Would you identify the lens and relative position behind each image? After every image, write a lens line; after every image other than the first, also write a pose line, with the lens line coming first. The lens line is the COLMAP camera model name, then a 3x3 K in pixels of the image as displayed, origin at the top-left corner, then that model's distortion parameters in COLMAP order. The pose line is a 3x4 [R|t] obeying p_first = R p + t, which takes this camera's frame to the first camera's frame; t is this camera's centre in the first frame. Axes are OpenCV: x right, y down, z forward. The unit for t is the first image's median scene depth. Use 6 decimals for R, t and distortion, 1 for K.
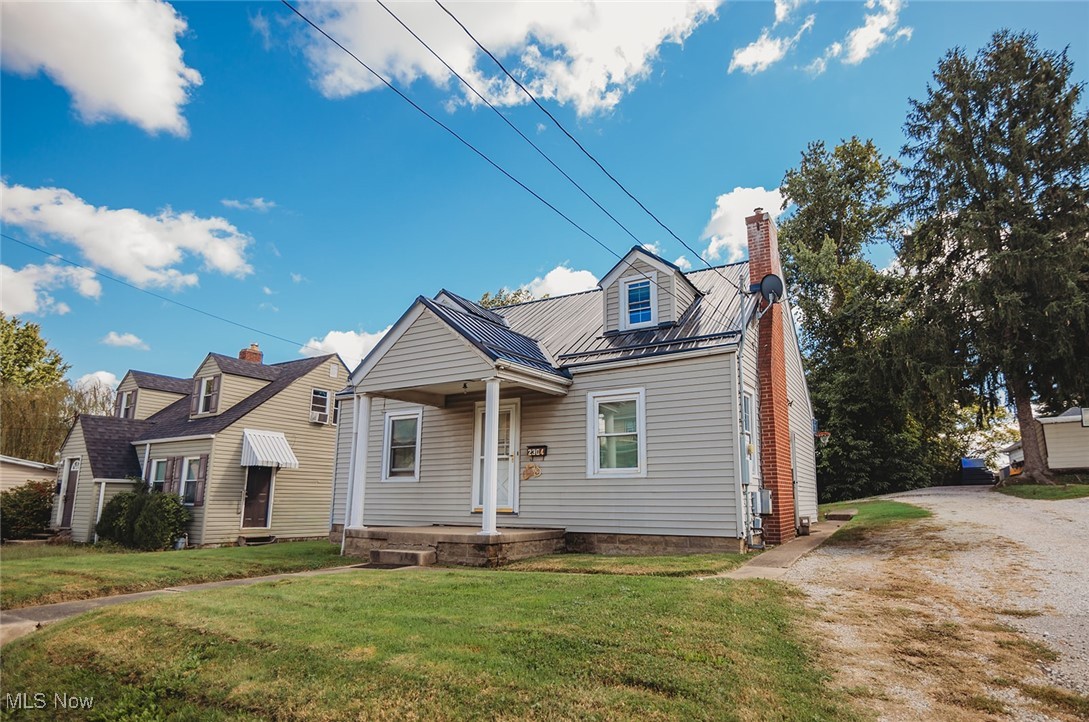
lens RADIAL K [[676.9, 0, 544.5], [0, 676.9, 361.0], [0, 0, 1]] dist [-0.004905, -0.002773]
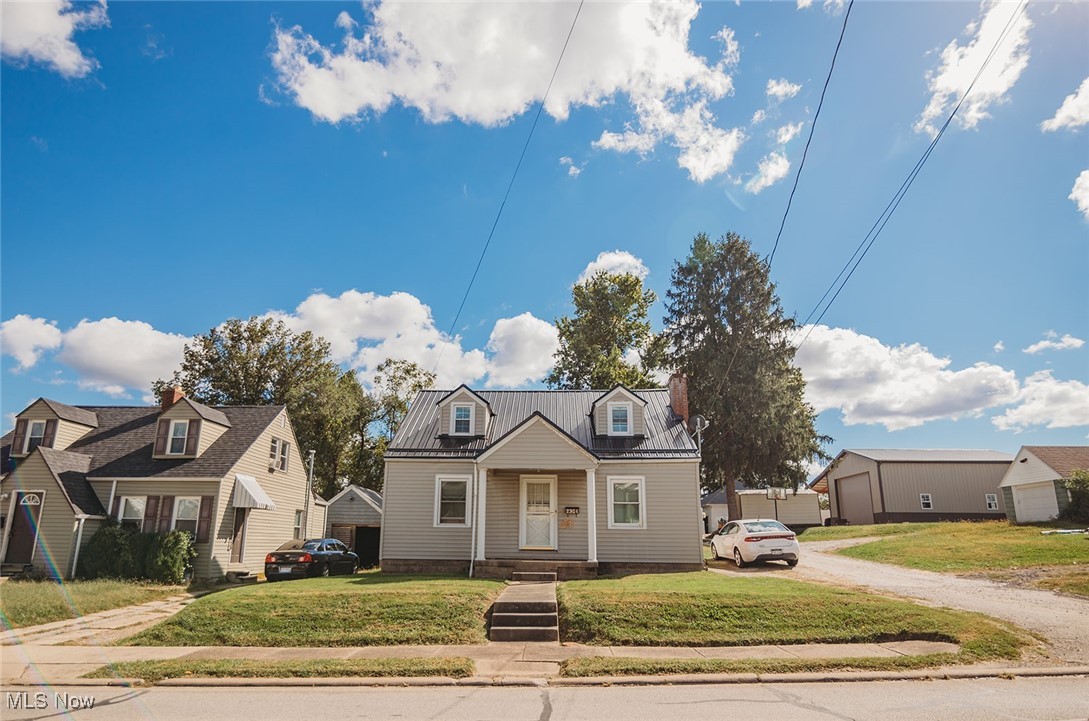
lens RADIAL K [[716.7, 0, 544.5], [0, 716.7, 360.5], [0, 0, 1]] dist [-0.006581, -0.001333]
pose [[0.868176, 0.132386, 0.478272, -0.595412], [-0.111536, 0.991157, -0.071888, -0.056512], [-0.483559, 0.009067, 0.875265, -0.283915]]
